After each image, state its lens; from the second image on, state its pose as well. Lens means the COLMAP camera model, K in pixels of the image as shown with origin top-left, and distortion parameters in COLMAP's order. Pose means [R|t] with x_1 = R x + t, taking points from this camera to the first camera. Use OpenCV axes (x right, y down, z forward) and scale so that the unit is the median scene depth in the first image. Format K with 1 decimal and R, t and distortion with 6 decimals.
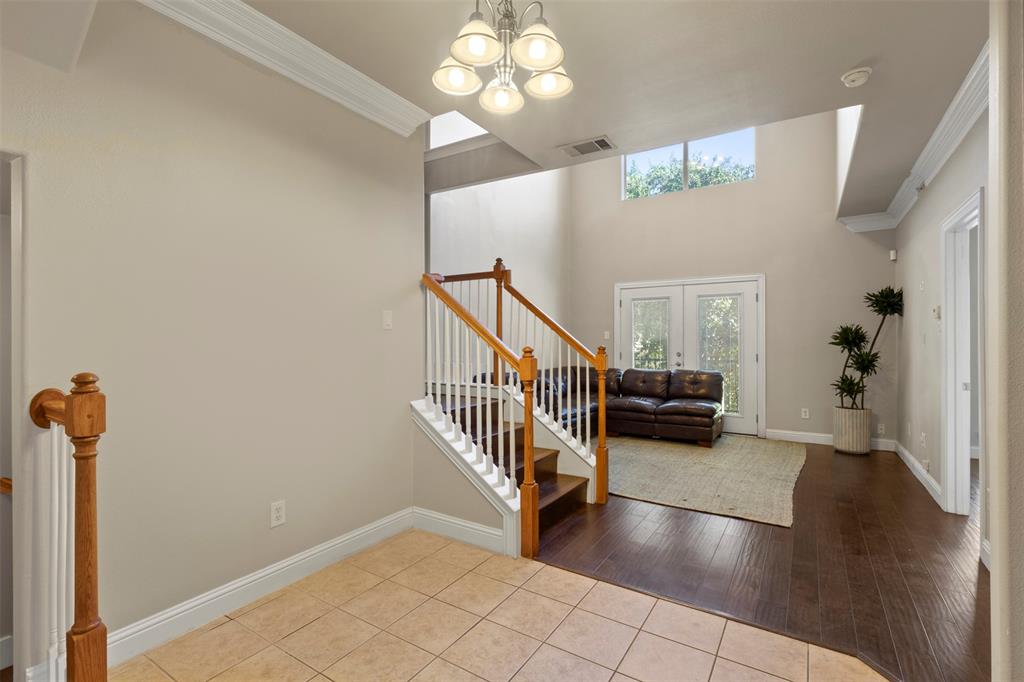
lens RADIAL K [[472.5, 0, 509.4], [0, 472.5, 339.6], [0, 0, 1]] dist [0.001134, -0.000324]
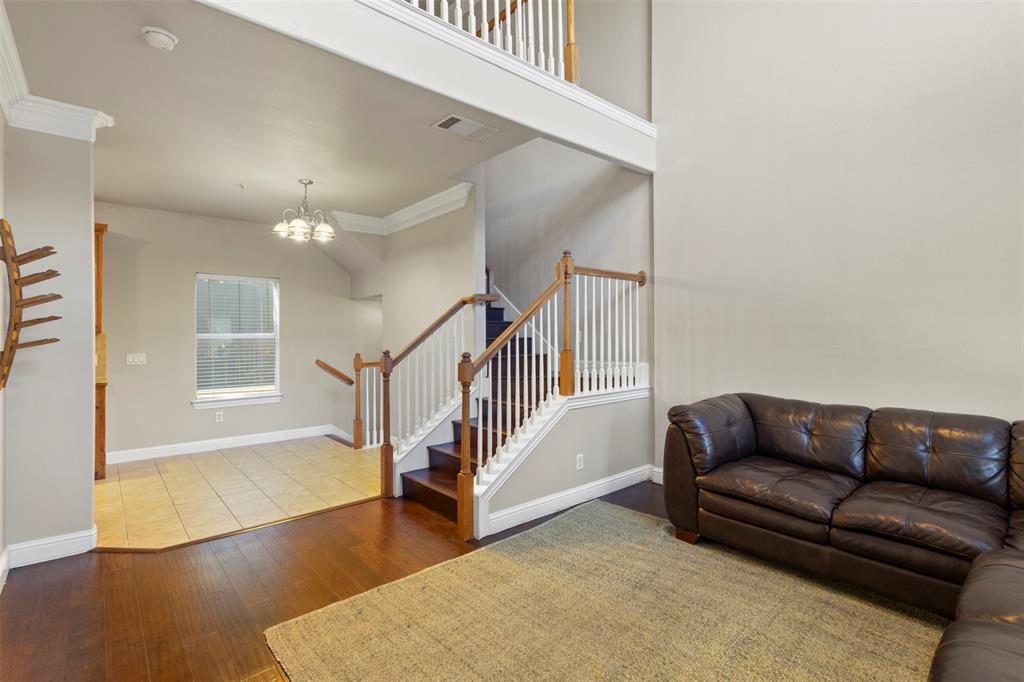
lens RADIAL K [[482.3, 0, 513.2], [0, 482.3, 335.9], [0, 0, 1]] dist [0.001328, 0.000309]
pose [[-0.290058, -0.005970, -0.956991, 0.639428], [0.010487, 0.999901, -0.009416, -0.003711], [0.956952, -0.012768, -0.289966, 0.860019]]
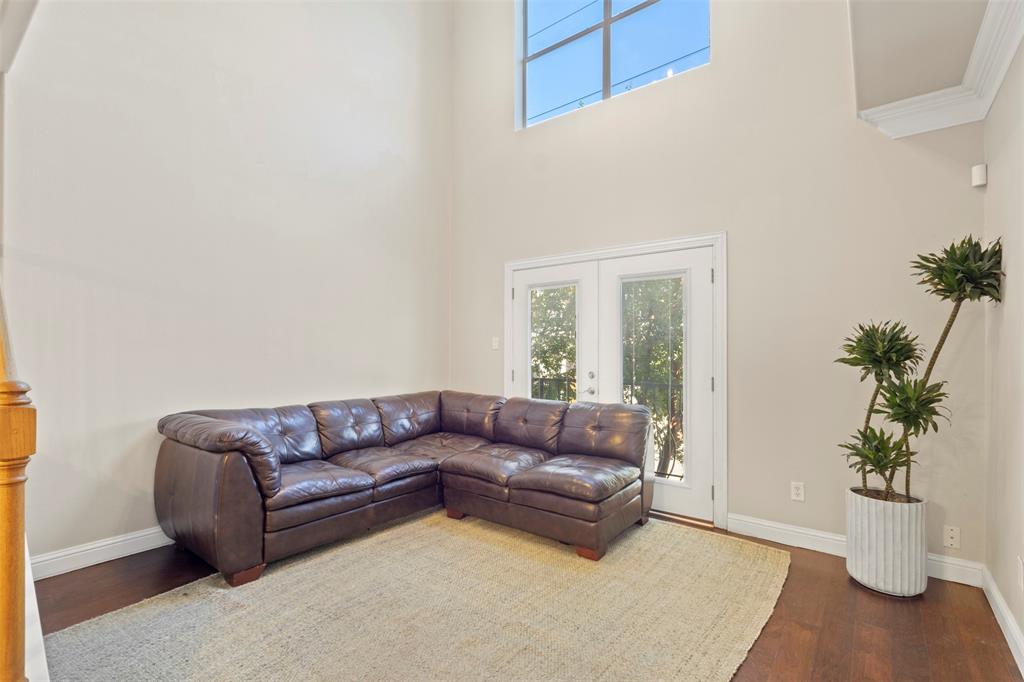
lens RADIAL K [[475.6, 0, 512.1], [0, 475.6, 345.6], [0, 0, 1]] dist [0.000528, -0.000479]
pose [[0.996128, 0.001118, -0.087909, 0.393726], [-0.001051, 0.999999, 0.000814, -0.008010], [0.087910, -0.000718, 0.996128, 0.490917]]
